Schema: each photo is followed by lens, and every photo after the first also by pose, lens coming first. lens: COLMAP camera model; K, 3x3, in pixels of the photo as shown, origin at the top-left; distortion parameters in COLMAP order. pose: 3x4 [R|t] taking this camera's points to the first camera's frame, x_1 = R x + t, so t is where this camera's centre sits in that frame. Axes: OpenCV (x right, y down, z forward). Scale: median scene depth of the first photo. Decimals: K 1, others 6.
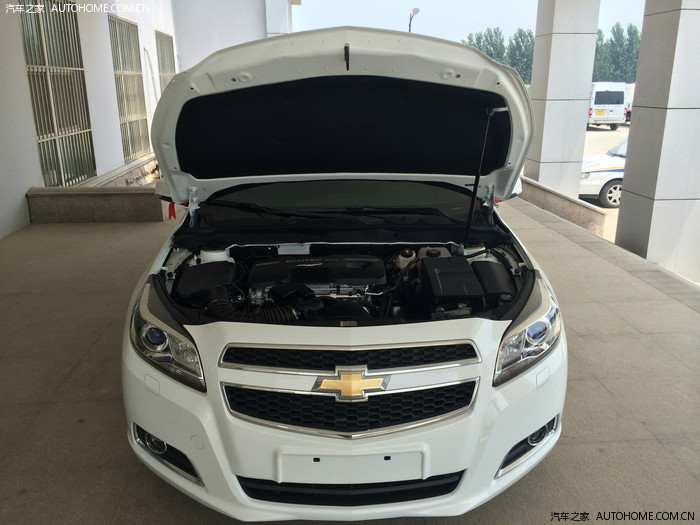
lens RADIAL K [[599.2, 0, 350.0], [0, 599.2, 262.5], [0, 0, 1]] dist [0.093097, -0.147024]
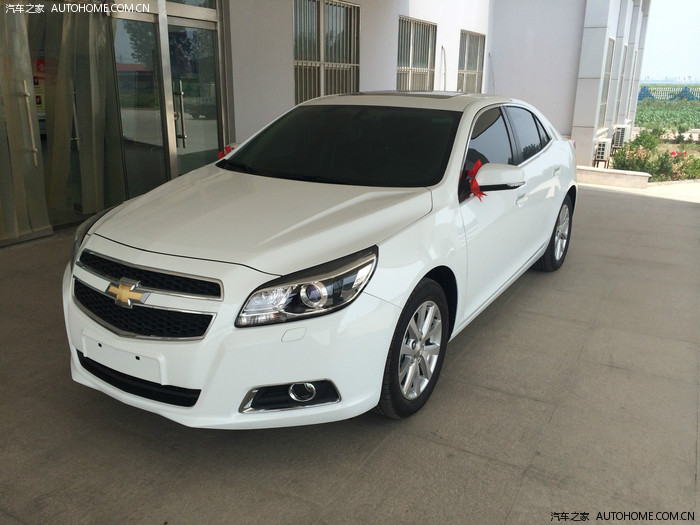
lens RADIAL K [[599.2, 0, 350.0], [0, 599.2, 262.5], [0, 0, 1]] dist [0.093097, -0.147024]
pose [[0.827684, 0.172328, -0.534081, 1.010539], [-0.173726, 0.983616, 0.048146, -0.002170], [0.533627, 0.052934, 0.844061, 0.174219]]
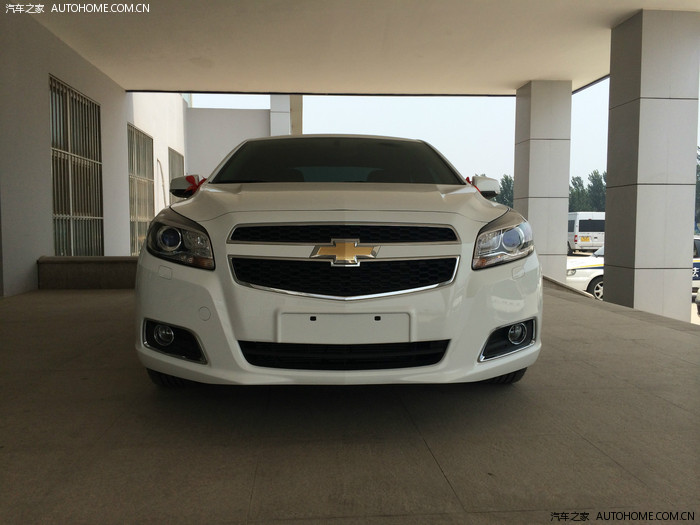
lens RADIAL K [[599.2, 0, 350.0], [0, 599.2, 262.5], [0, 0, 1]] dist [0.093097, -0.147024]
pose [[0.999976, 0.004555, 0.005289, 0.005379], [-0.003212, 0.973049, -0.230575, 0.461077], [-0.006197, 0.230553, 0.973040, -0.083409]]
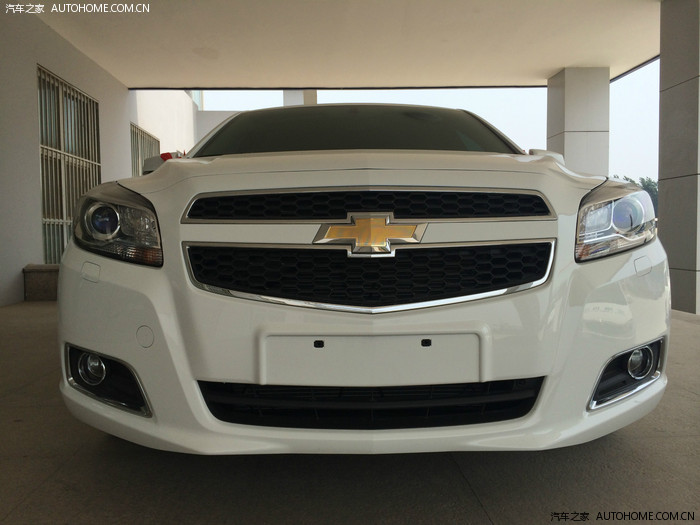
lens RADIAL K [[599.2, 0, 350.0], [0, 599.2, 262.5], [0, 0, 1]] dist [0.093097, -0.147024]
pose [[0.999674, -0.007216, -0.024510, -0.004194], [0.000991, 0.969522, -0.245004, 0.386284], [0.025531, 0.244899, 0.969212, 0.329276]]
